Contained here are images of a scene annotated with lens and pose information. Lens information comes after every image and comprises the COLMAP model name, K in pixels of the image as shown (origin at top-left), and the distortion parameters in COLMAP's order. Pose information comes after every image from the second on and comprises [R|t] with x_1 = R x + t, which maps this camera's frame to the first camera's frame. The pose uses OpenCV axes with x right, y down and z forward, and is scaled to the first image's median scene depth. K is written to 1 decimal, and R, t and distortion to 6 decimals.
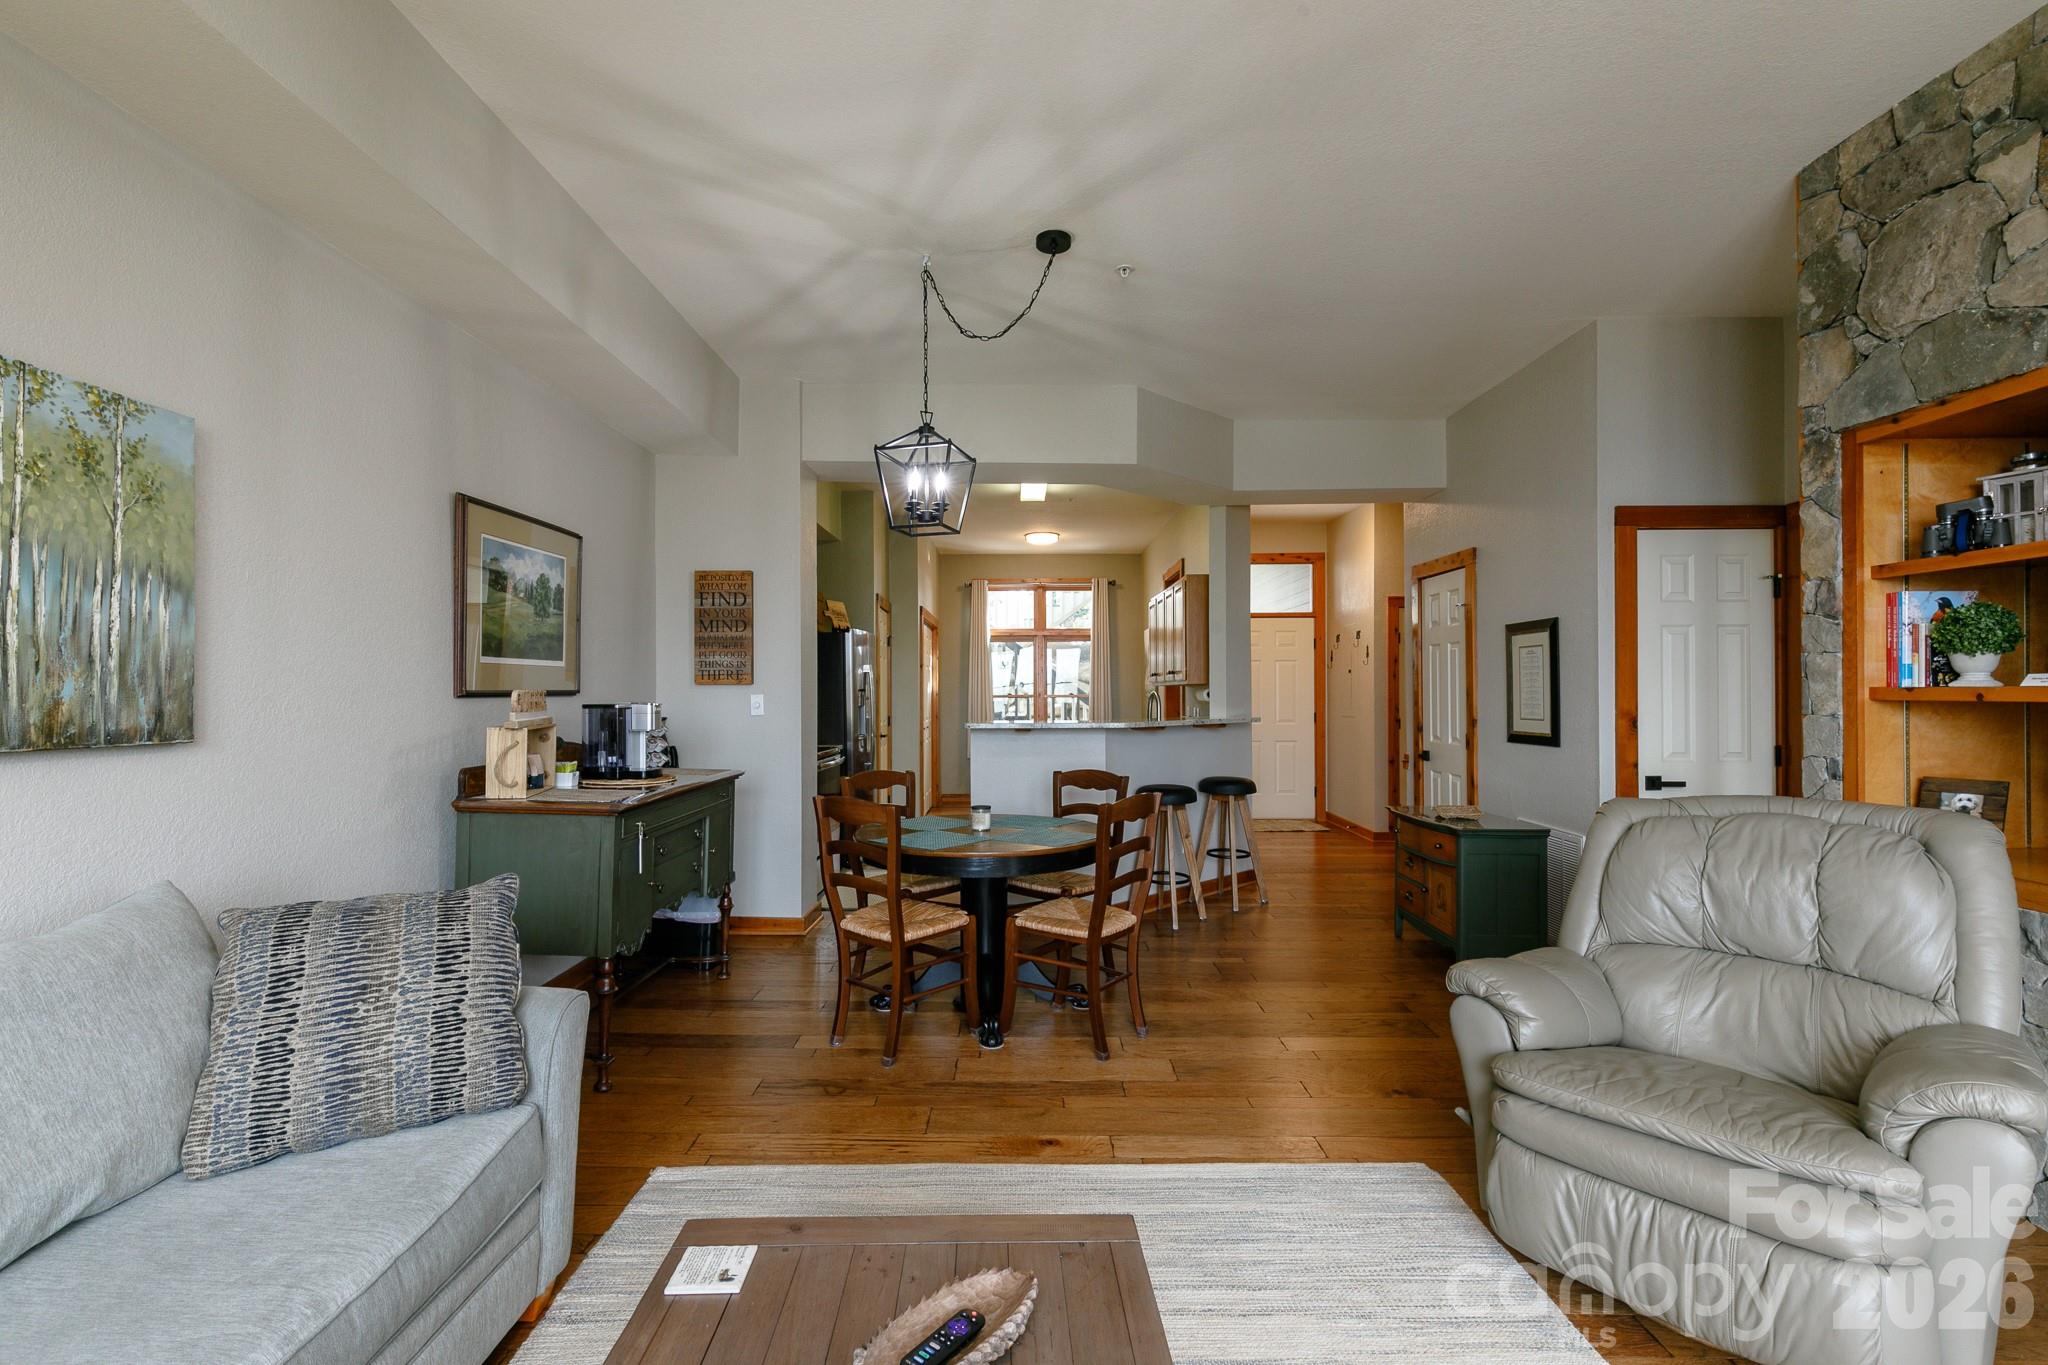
lens RADIAL K [[916.2, 0, 1024.0], [0, 916.2, 682.5], [0, 0, 1]] dist [0.022110, -0.000380]
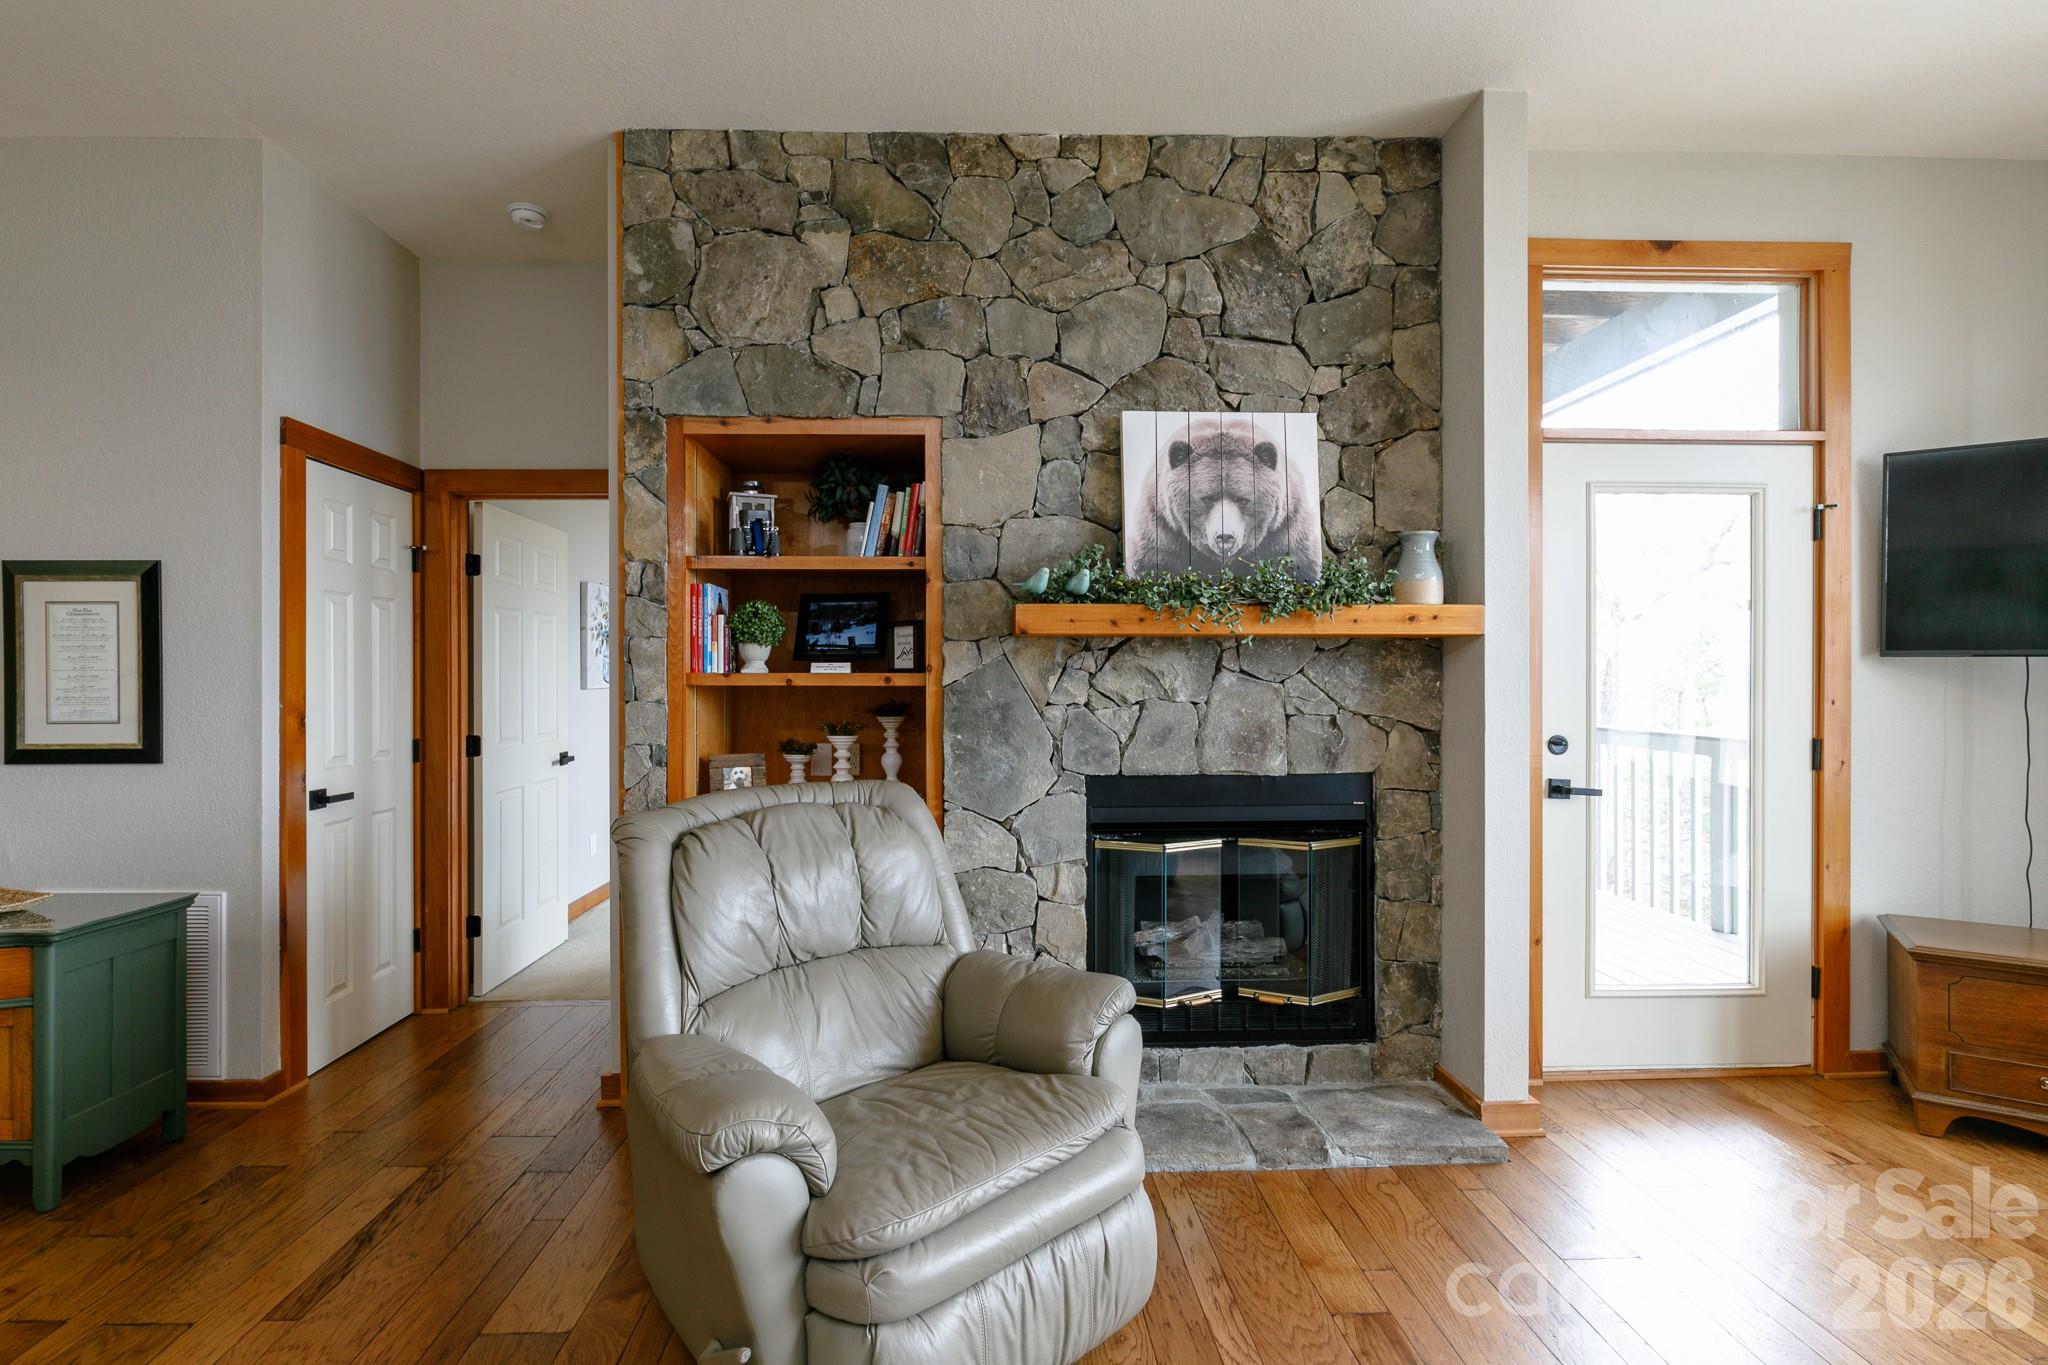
lens RADIAL K [[918.0, 0, 991.3], [0, 918.0, 677.4], [0, 0, 1]] dist [-0.003242, -0.000659]
pose [[-0.033370, 0.004143, 0.999434, -0.113485], [-0.010180, 0.999938, -0.004485, 0.010529], [-0.999391, -0.010324, -0.033326, 0.672583]]
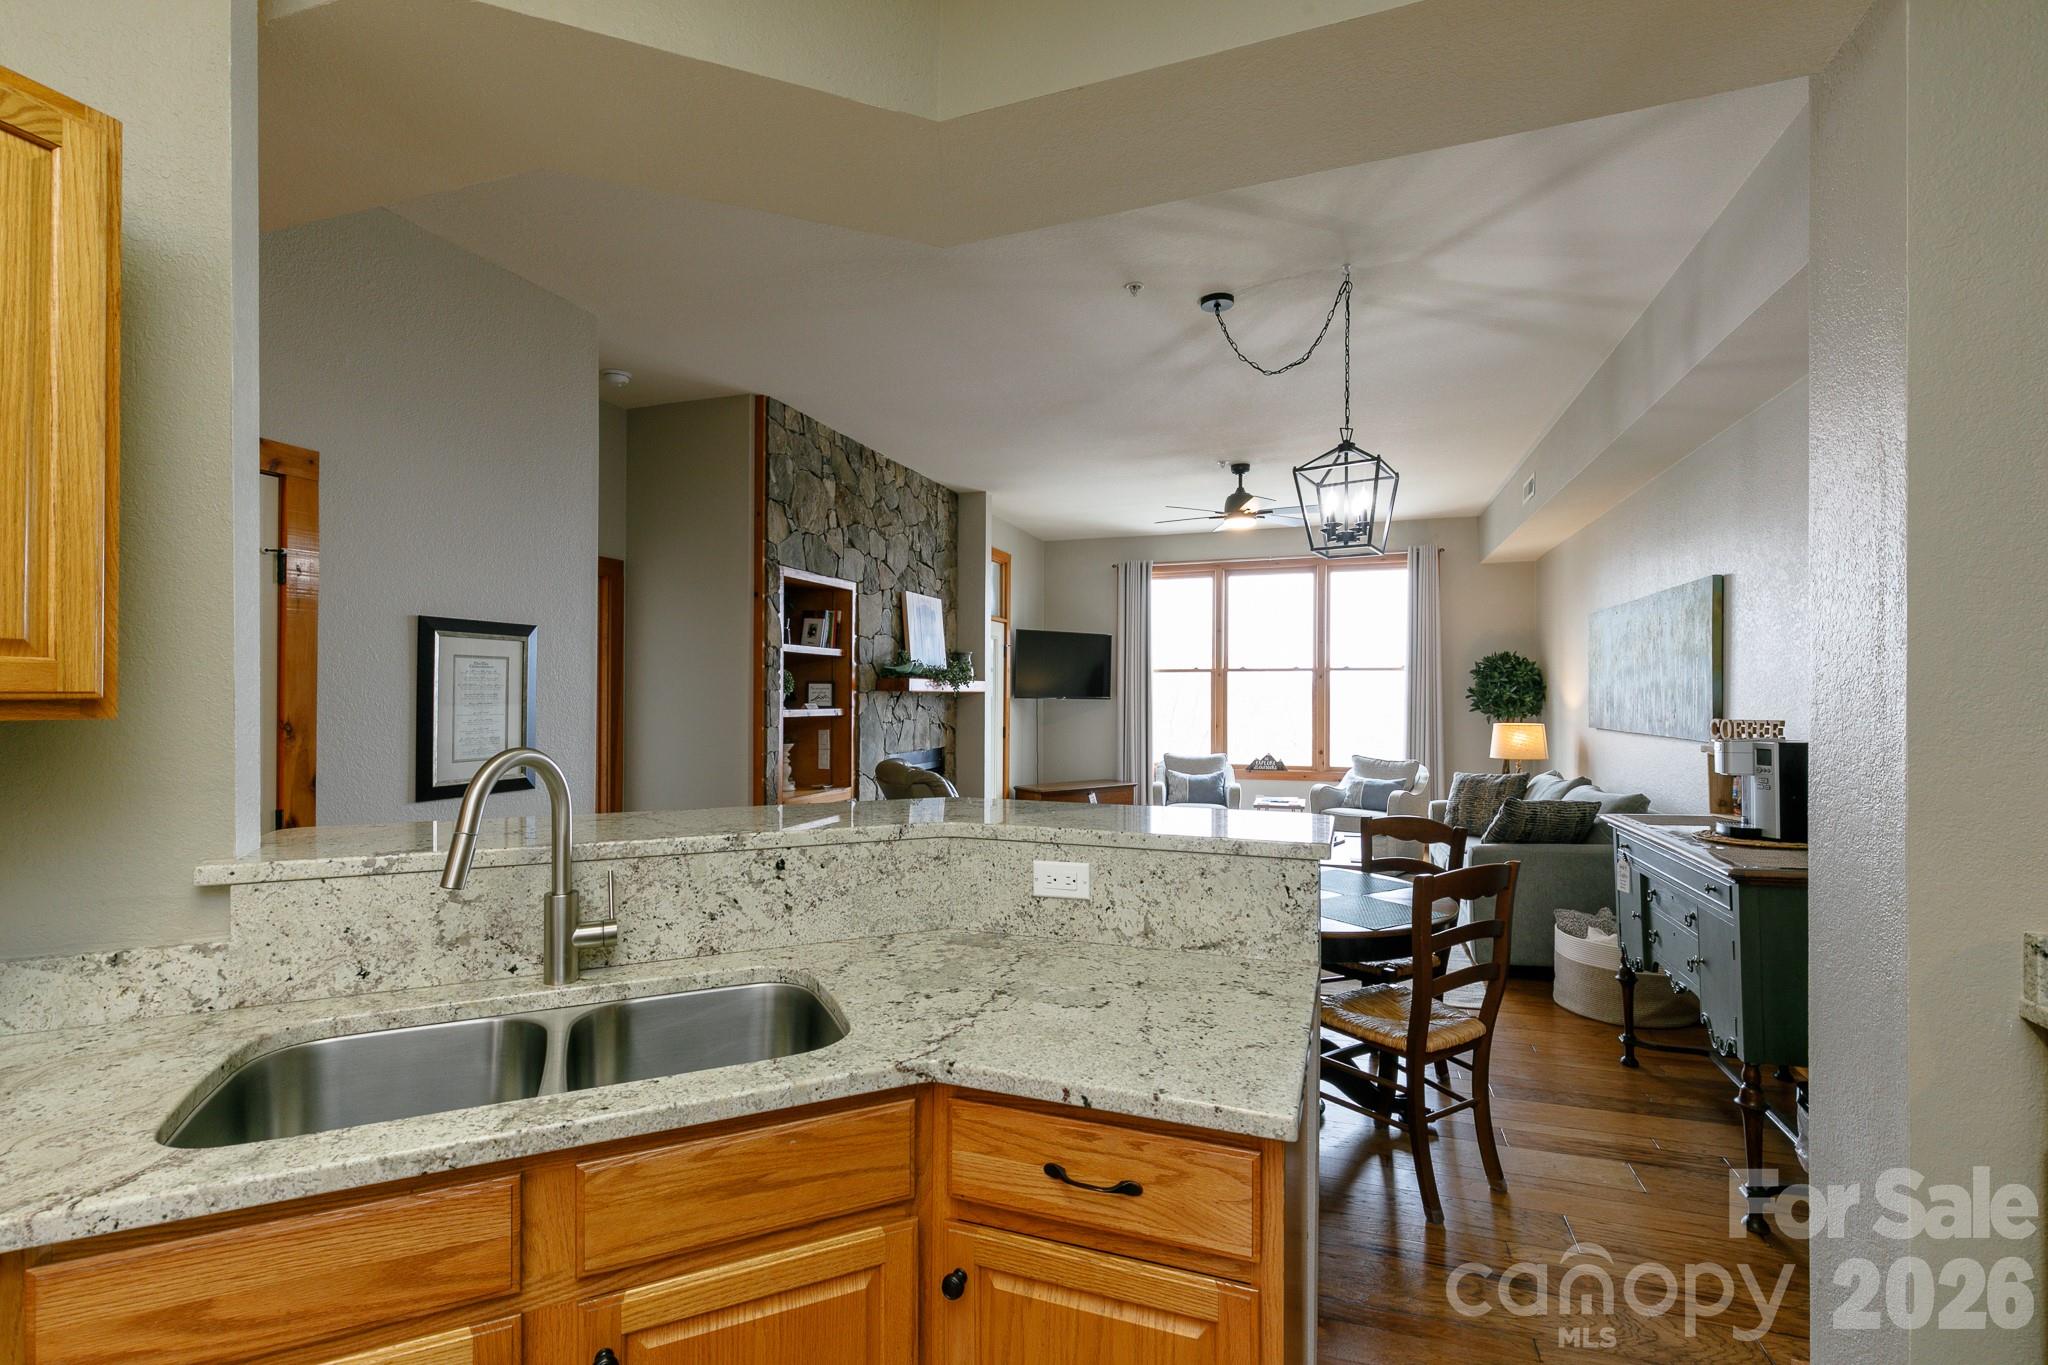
lens RADIAL K [[914.0, 0, 1020.1], [0, 914.0, 684.8], [0, 0, 1]] dist [0.000814, -0.000667]
pose [[-0.945598, 0.003644, 0.325317, -0.113340], [-0.003553, 0.999762, -0.021527, -0.006433], [-0.325318, -0.021512, -0.945360, 2.436024]]
